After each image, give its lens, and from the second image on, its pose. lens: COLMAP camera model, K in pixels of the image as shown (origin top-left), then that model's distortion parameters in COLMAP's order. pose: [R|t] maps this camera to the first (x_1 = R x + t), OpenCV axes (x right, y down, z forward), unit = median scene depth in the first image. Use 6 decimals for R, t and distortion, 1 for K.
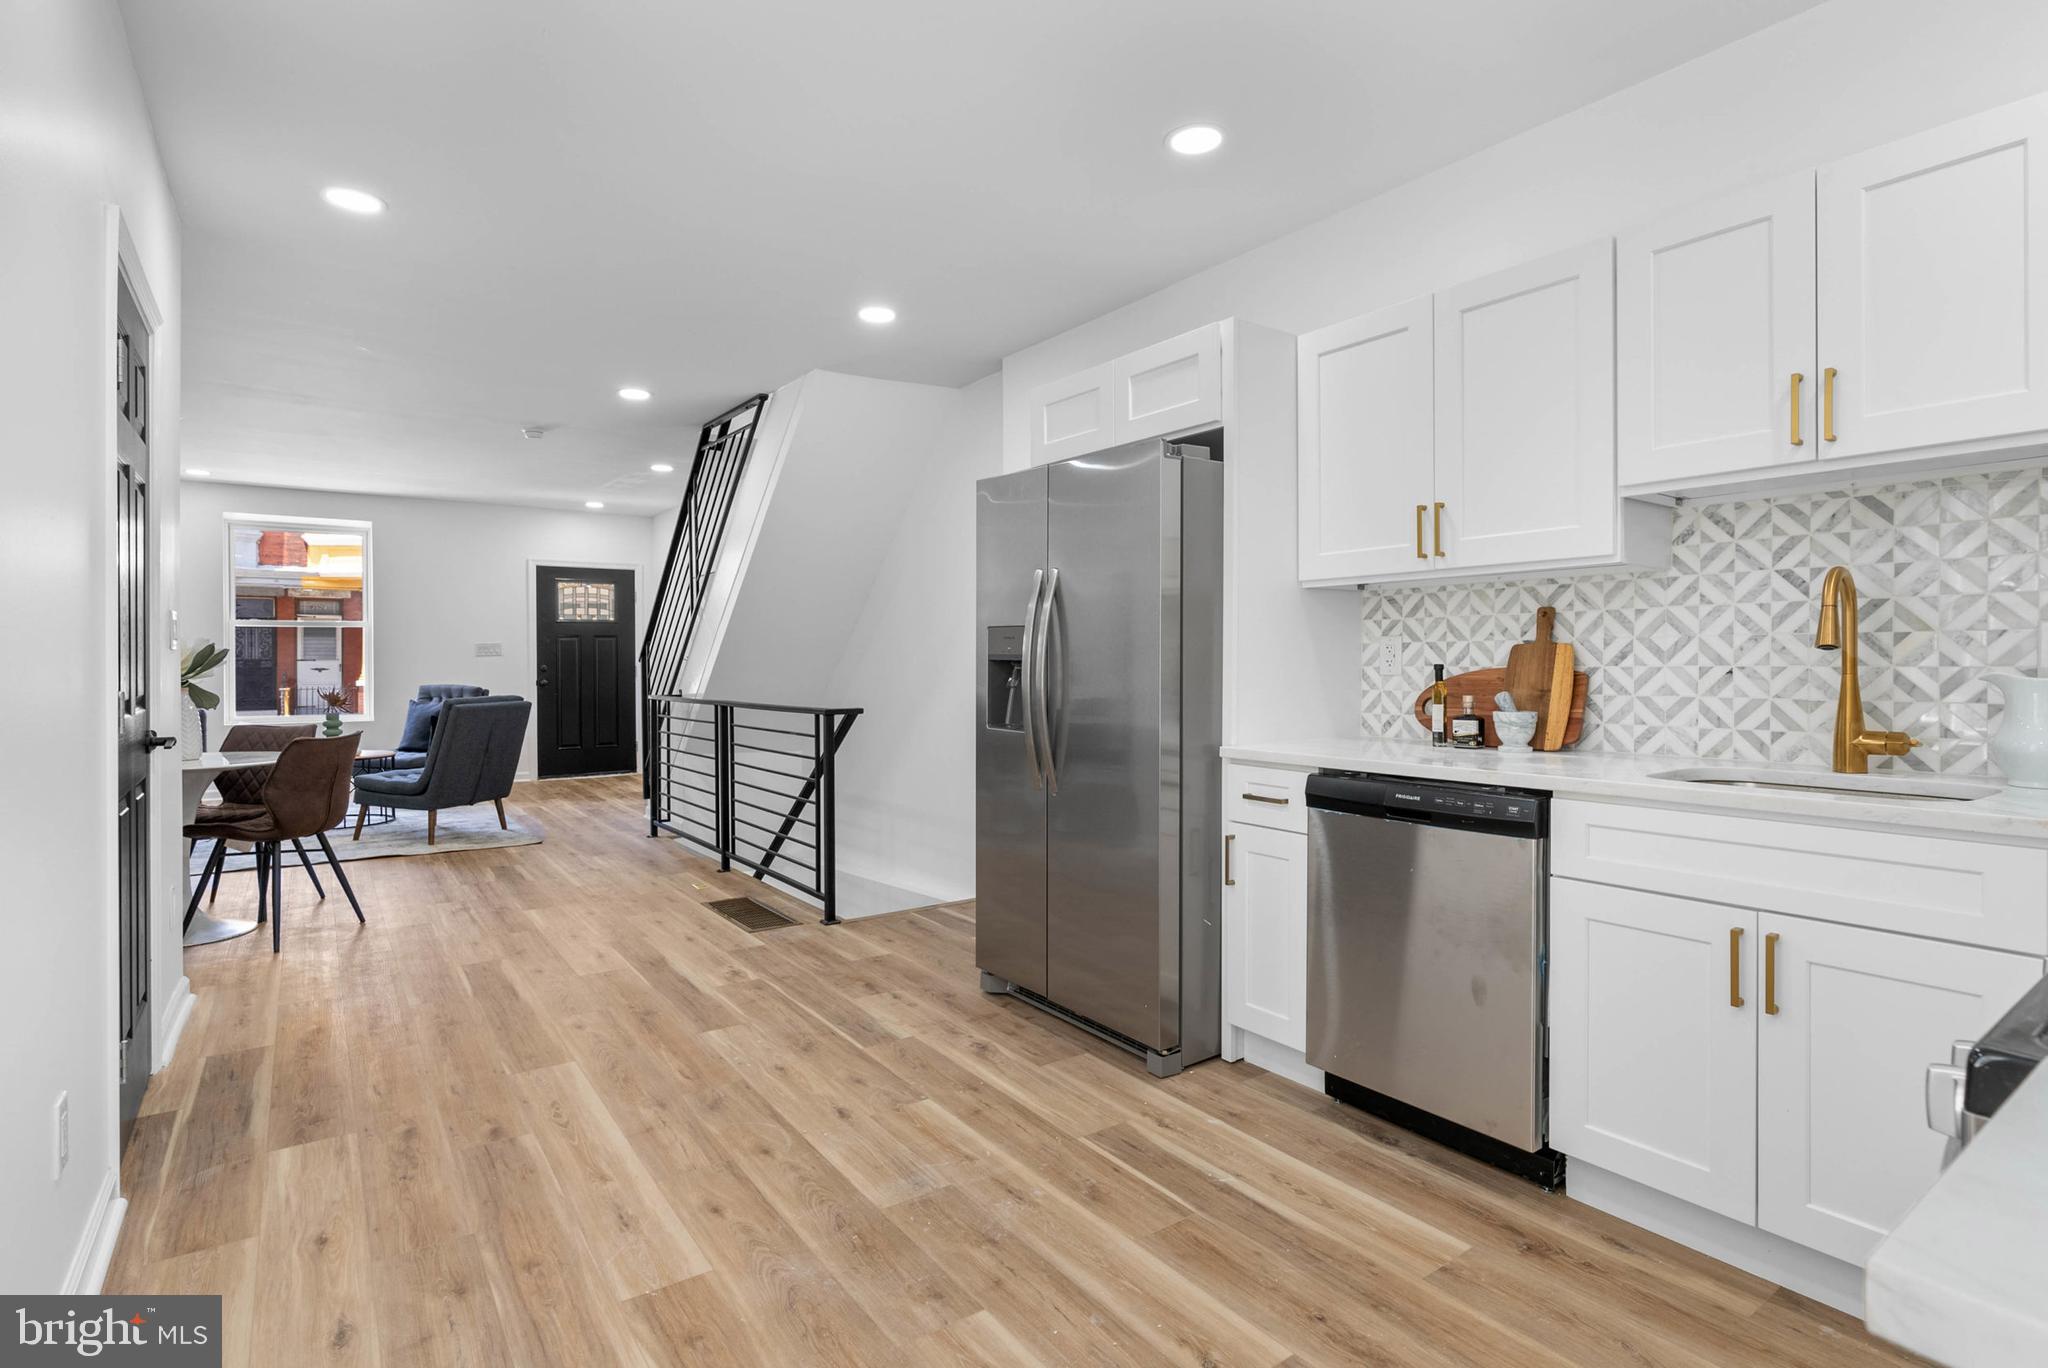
lens RADIAL K [[999.5, 0, 1016.8], [0, 999.5, 663.3], [0, 0, 1]] dist [-0.008274, 0.002152]
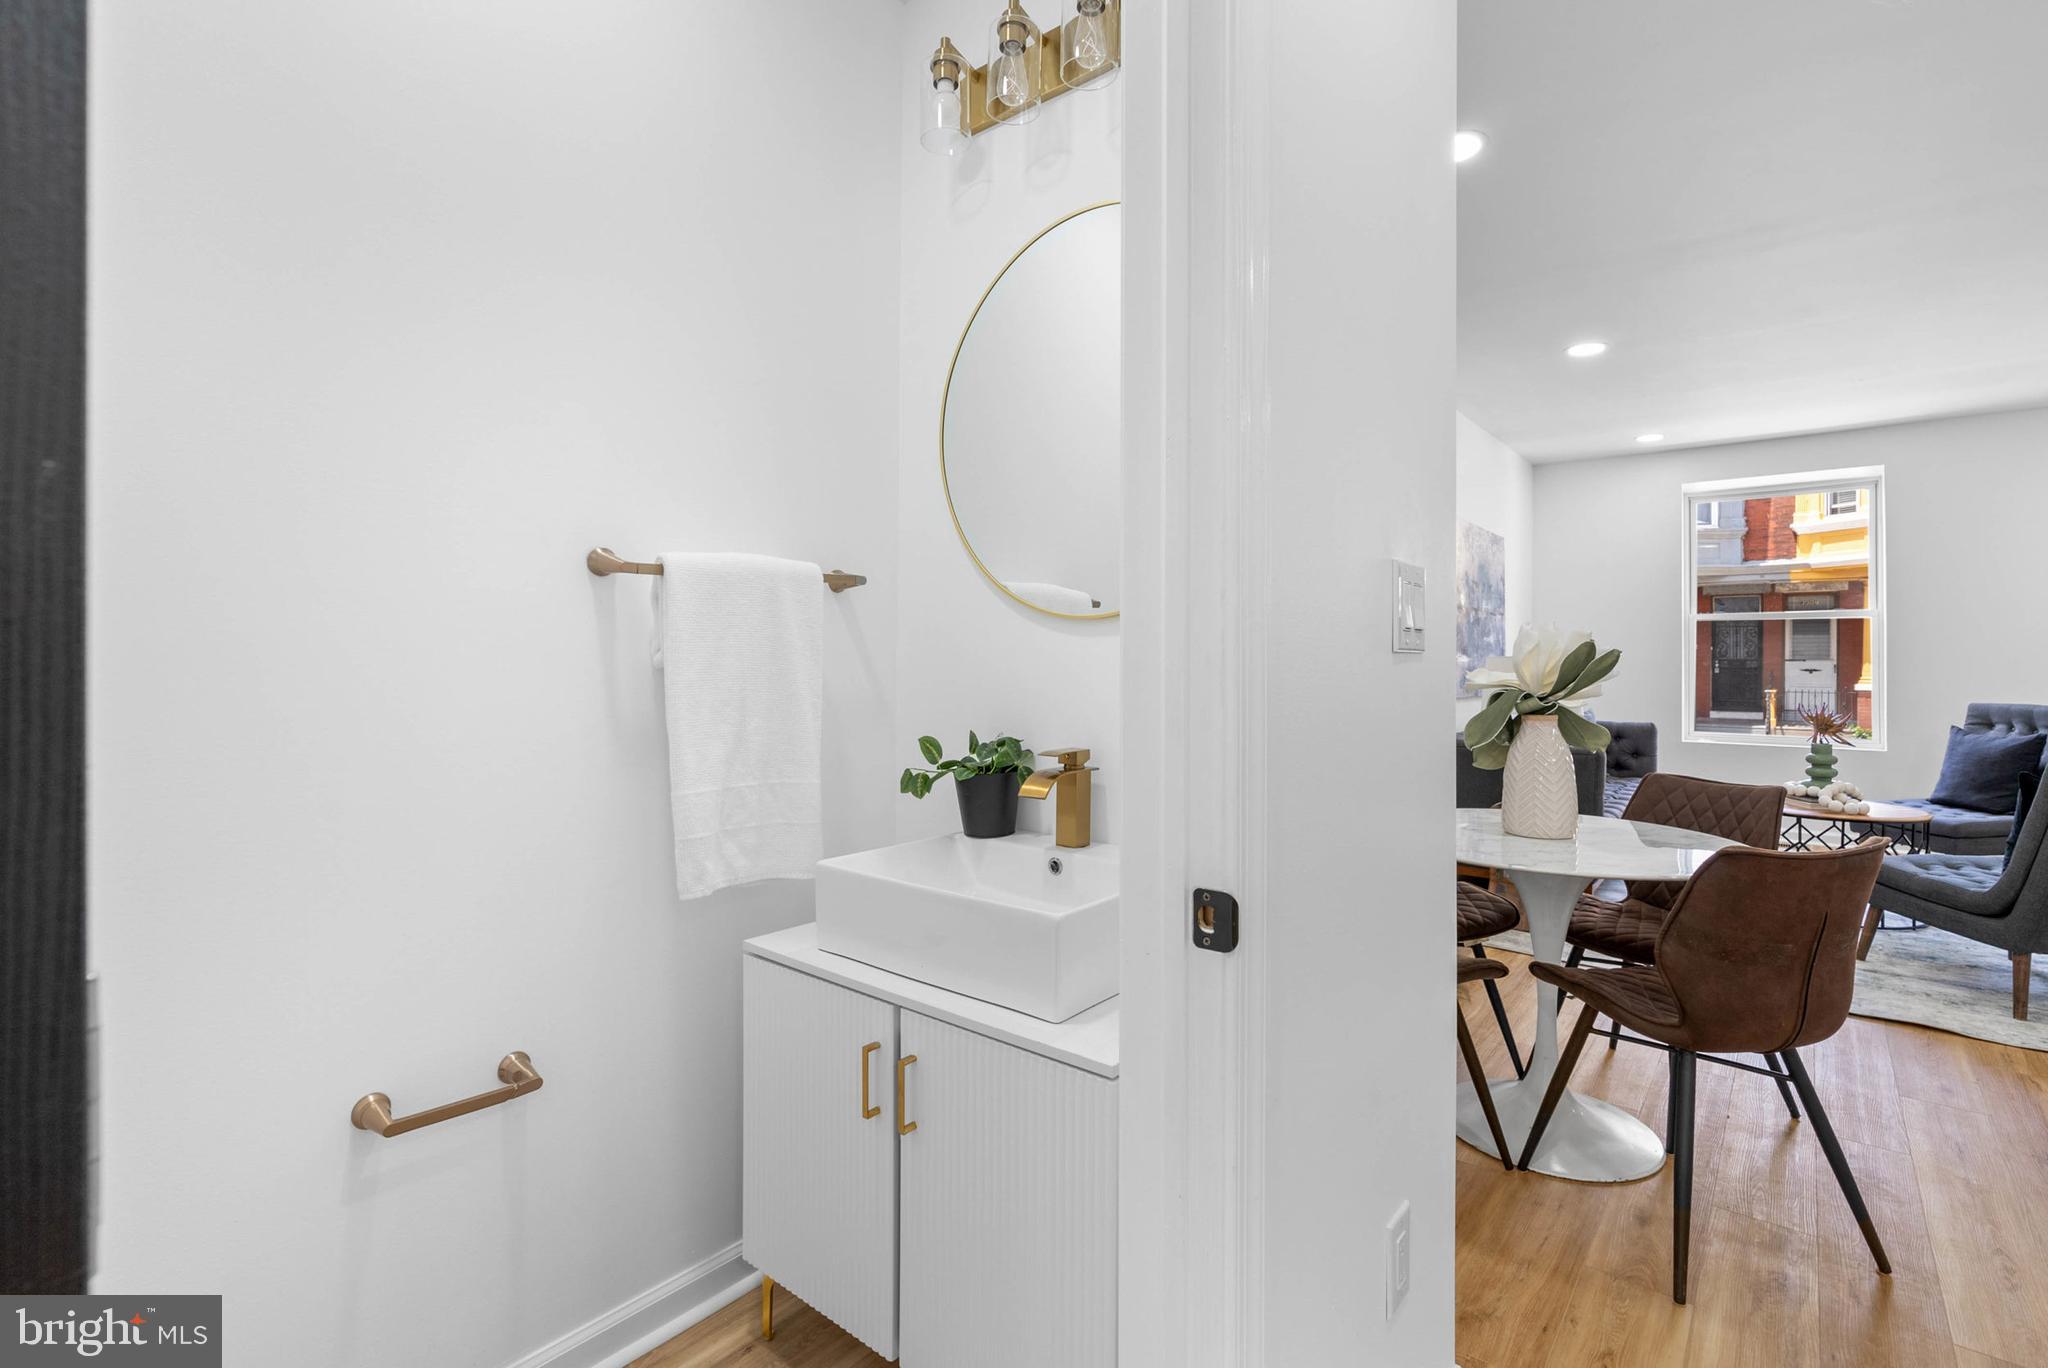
lens RADIAL K [[937.1, 0, 1031.6], [0, 937.1, 653.3], [0, 0, 1]] dist [-0.013353, 0.004203]
pose [[0.258291, -0.002914, -0.966063, -0.133647], [-0.005713, 0.999973, -0.004544, -0.002966], [0.966050, 0.006693, 0.258267, 0.197412]]
